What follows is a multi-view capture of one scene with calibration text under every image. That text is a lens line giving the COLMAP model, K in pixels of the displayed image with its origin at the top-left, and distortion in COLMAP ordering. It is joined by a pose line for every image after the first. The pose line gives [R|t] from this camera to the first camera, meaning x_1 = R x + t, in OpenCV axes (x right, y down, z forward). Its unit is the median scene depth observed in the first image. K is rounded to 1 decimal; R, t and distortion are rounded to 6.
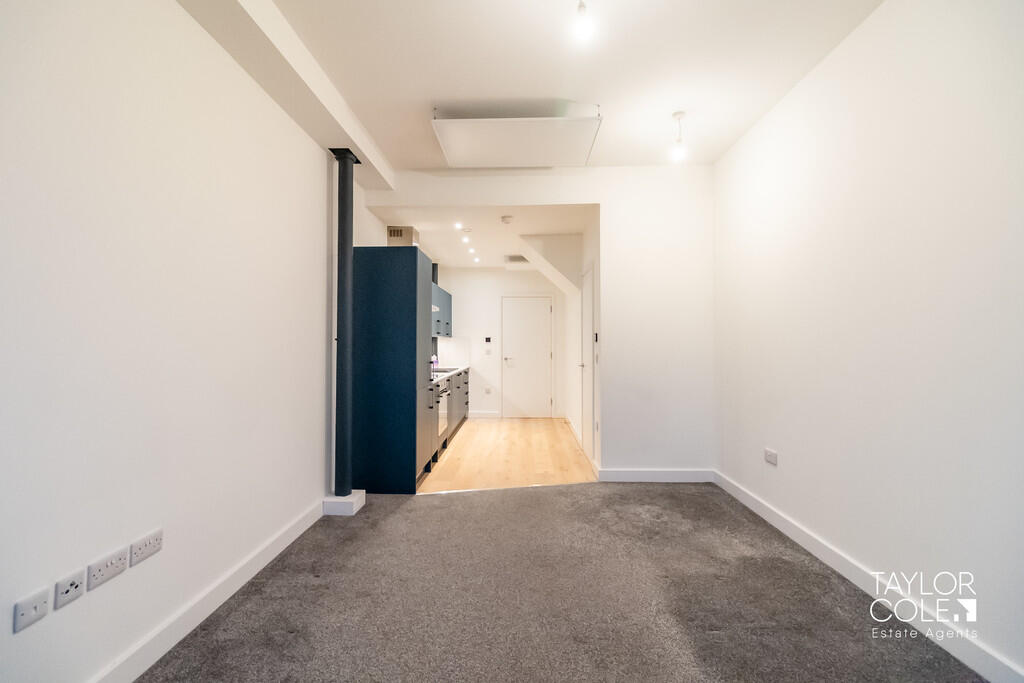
lens RADIAL K [[444.4, 0, 516.3], [0, 444.4, 339.1], [0, 0, 1]] dist [-0.005074, -0.000542]
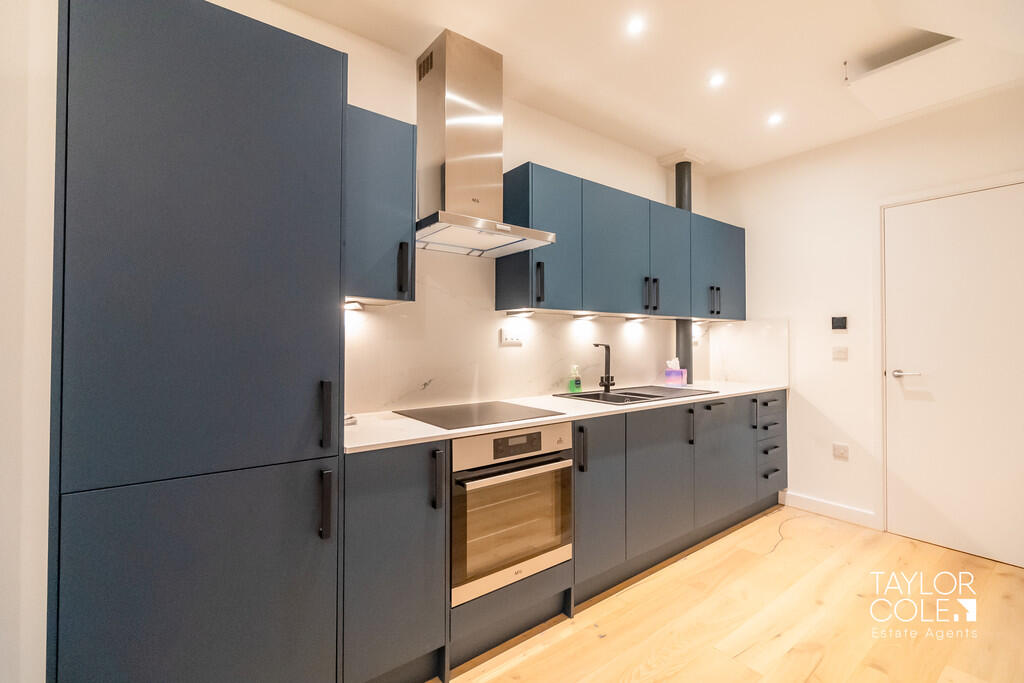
lens RADIAL K [[444.4, 0, 510.3], [0, 444.4, 336.7], [0, 0, 1]] dist [-0.005074, -0.000542]
pose [[0.635055, -0.002536, -0.772463, 0.137211], [0.005907, 0.999981, 0.001573, 0.027215], [0.772444, -0.005561, 0.635058, 1.292643]]
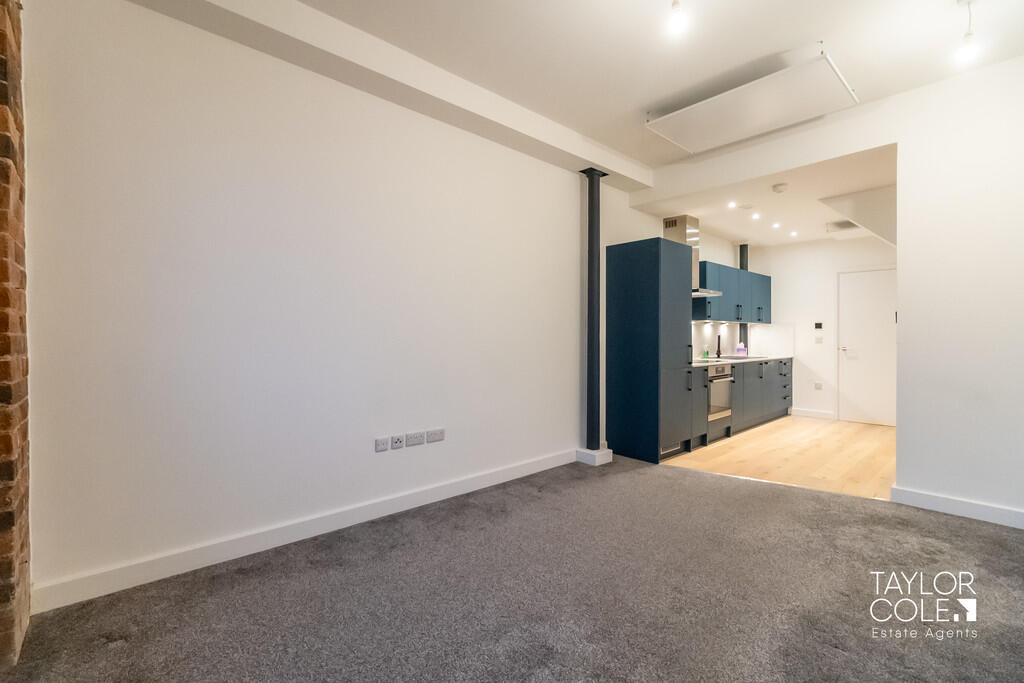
lens RADIAL K [[444.4, 0, 505.4], [0, 444.4, 338.6], [0, 0, 1]] dist [-0.005074, -0.000542]
pose [[0.693060, 0.007822, -0.720837, 0.325232], [0.005864, 0.999847, 0.016488, 0.020897], [0.720856, -0.015655, 0.692908, -0.026563]]
